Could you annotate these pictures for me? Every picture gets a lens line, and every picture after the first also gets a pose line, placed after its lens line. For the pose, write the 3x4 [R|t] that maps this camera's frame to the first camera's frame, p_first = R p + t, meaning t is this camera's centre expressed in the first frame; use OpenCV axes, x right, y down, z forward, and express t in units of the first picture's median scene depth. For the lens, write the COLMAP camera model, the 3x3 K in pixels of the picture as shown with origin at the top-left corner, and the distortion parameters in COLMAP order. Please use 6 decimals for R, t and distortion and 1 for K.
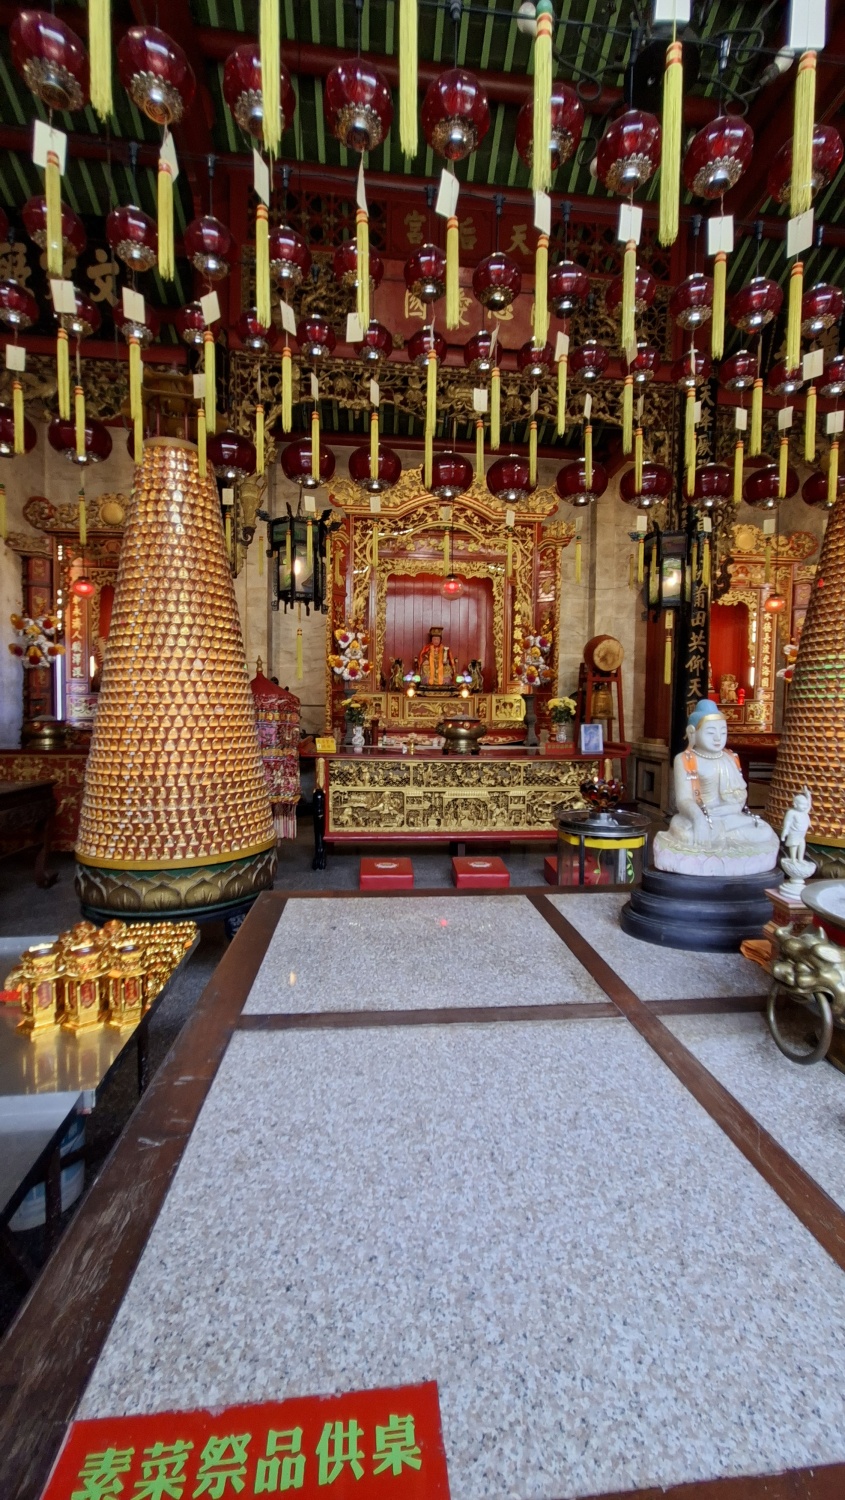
lens RADIAL K [[585.1, 0, 435.2], [0, 585.1, 744.7], [0, 0, 1]] dist [0.001812, 0.000008]
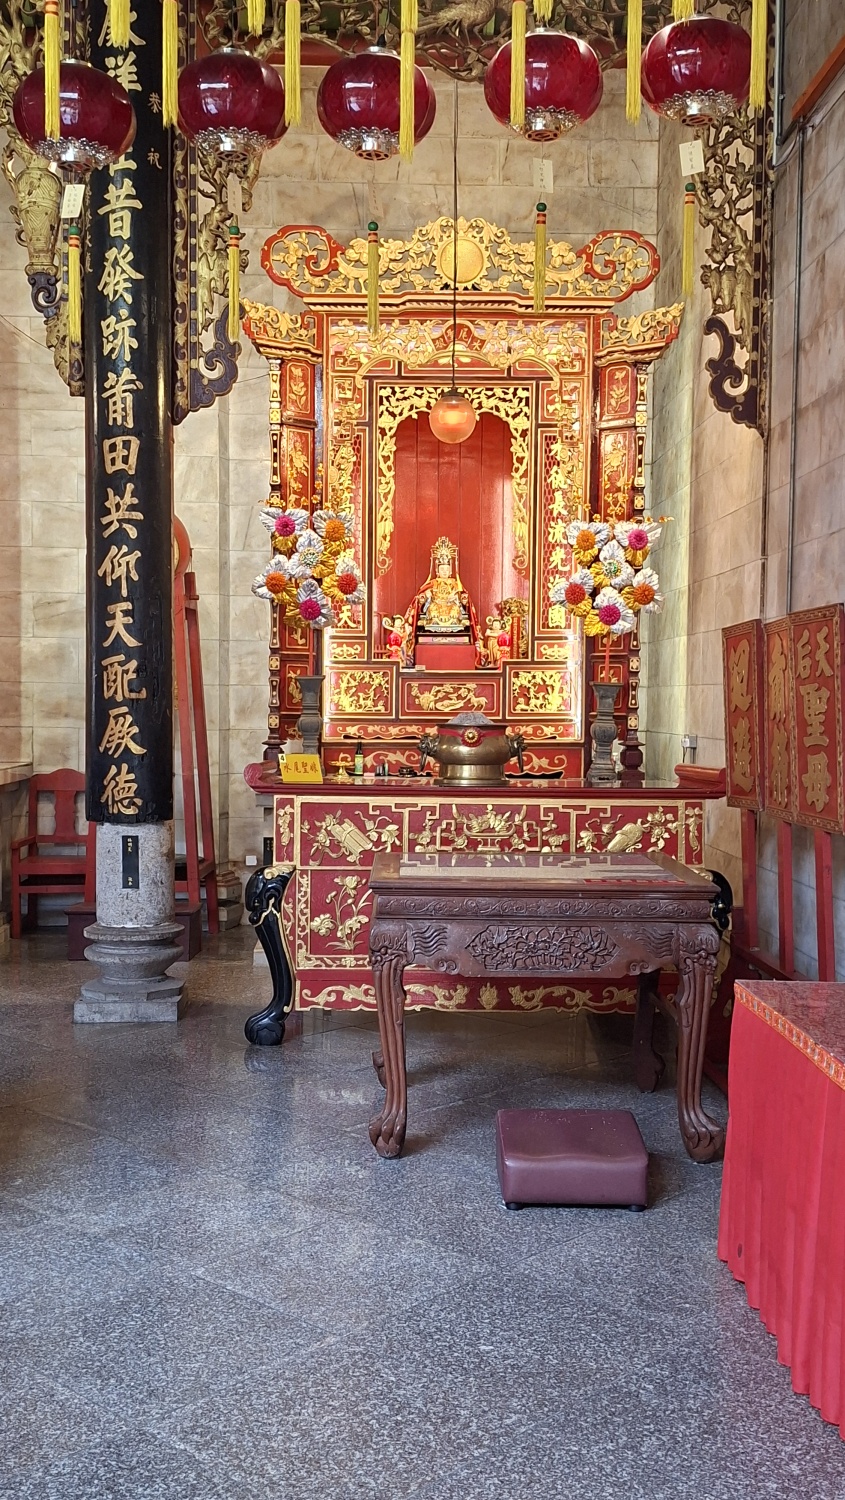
lens RADIAL K [[1455.8, 0, 419.5], [0, 1455.8, 746.4], [0, 0, 1]] dist [0.143106, 0.000000]
pose [[0.995490, 0.002771, -0.094821, 0.637204], [-0.005492, 0.999580, -0.028448, 0.013061], [0.094702, 0.028840, 0.995088, 0.006097]]
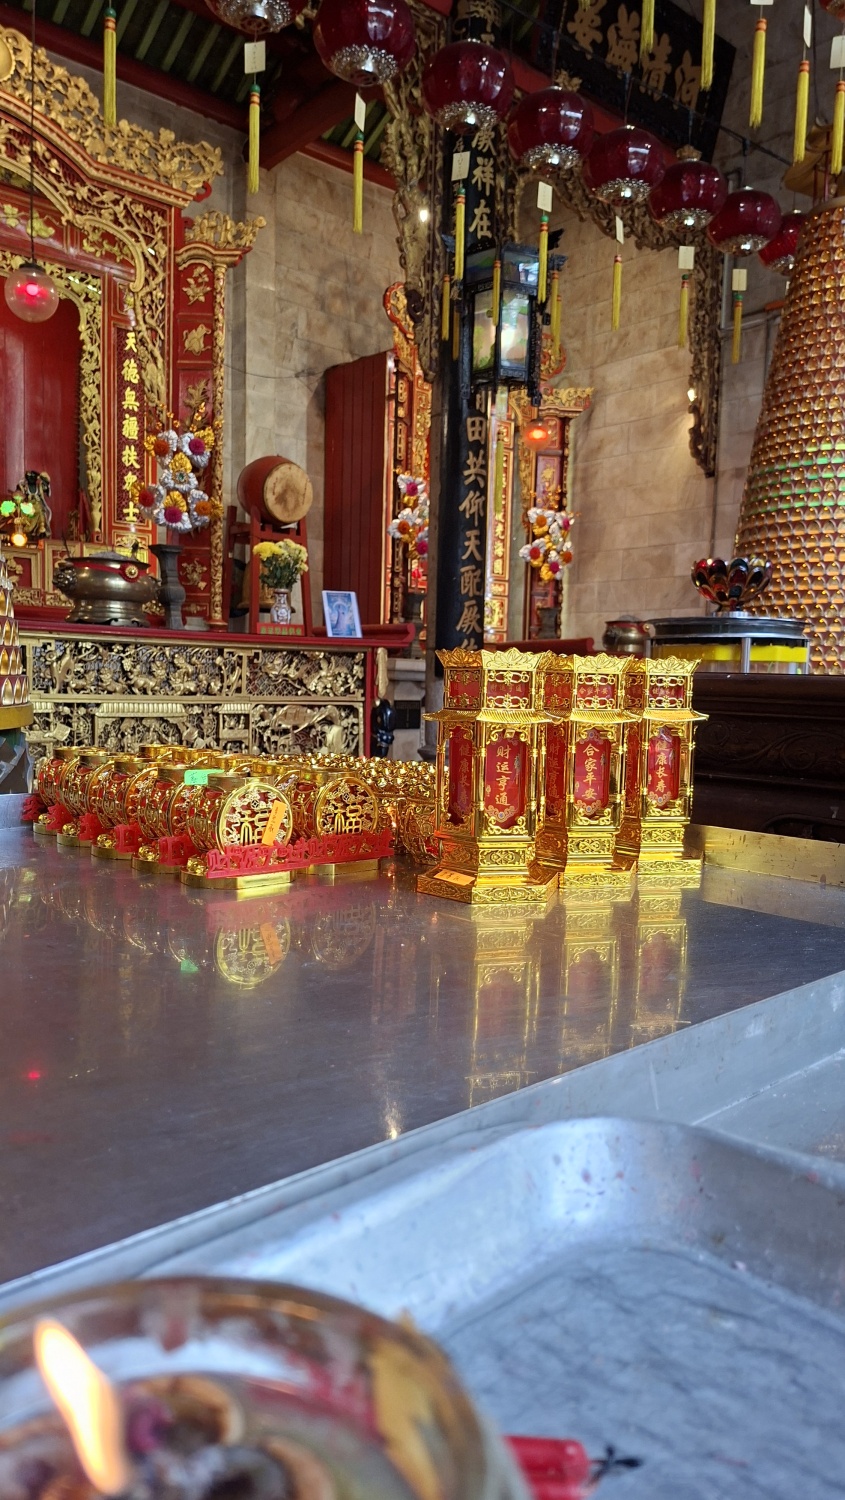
lens RADIAL K [[1060.3, 0, 420.4], [0, 1060.3, 760.1], [0, 0, 1]] dist [0.048587, -0.034269]
pose [[0.821613, -0.029277, 0.569294, -0.200526], [0.014328, 0.999425, 0.030719, 0.078069], [-0.569866, -0.017082, 0.821560, 0.101930]]
